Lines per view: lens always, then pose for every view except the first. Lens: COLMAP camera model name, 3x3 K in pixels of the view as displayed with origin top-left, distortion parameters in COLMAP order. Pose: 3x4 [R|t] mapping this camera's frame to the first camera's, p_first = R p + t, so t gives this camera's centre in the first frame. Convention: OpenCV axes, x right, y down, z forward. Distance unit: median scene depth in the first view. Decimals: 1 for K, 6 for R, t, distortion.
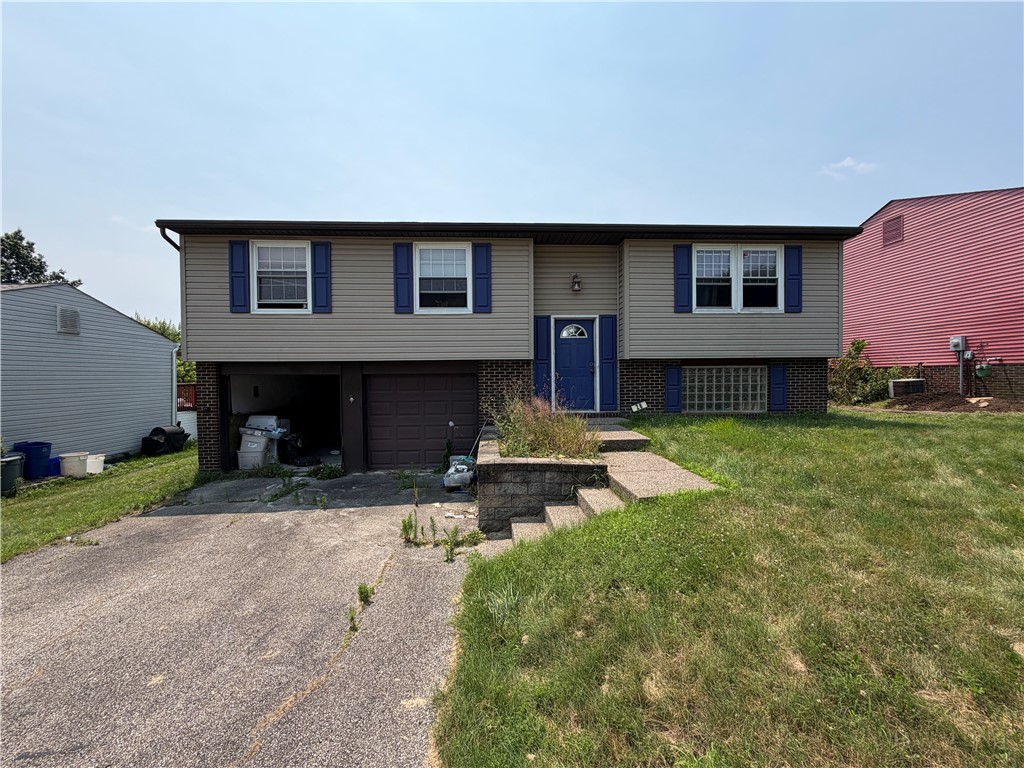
lens RADIAL K [[407.2, 0, 514.0], [0, 407.2, 382.7], [0, 0, 1]] dist [0.002469, 0.000104]
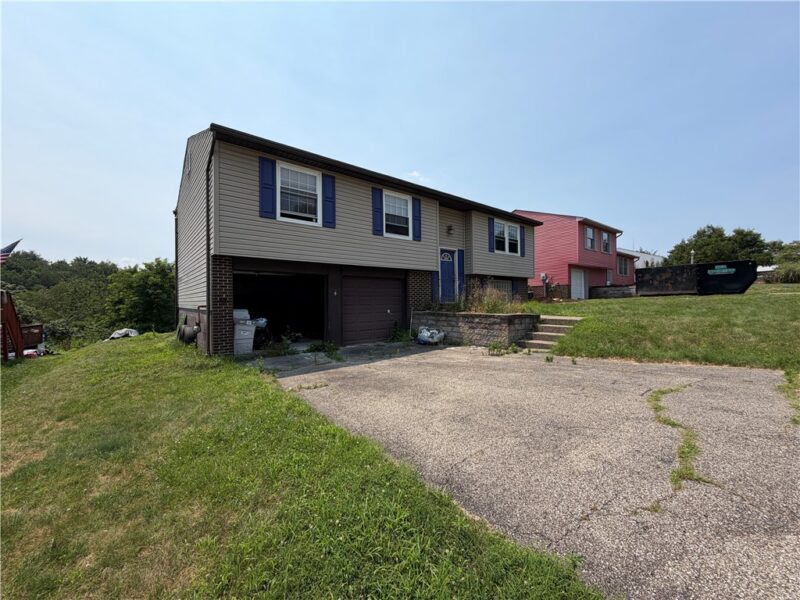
lens RADIAL K [[318.2, 0, 399.4], [0, 318.2, 299.7], [0, 0, 1]] dist [0.002469, 0.000104]
pose [[0.808814, 0.003170, 0.588056, -0.879828], [0.009931, 0.999769, -0.019049, 0.087360], [-0.587980, 0.021247, 0.808596, 0.020599]]
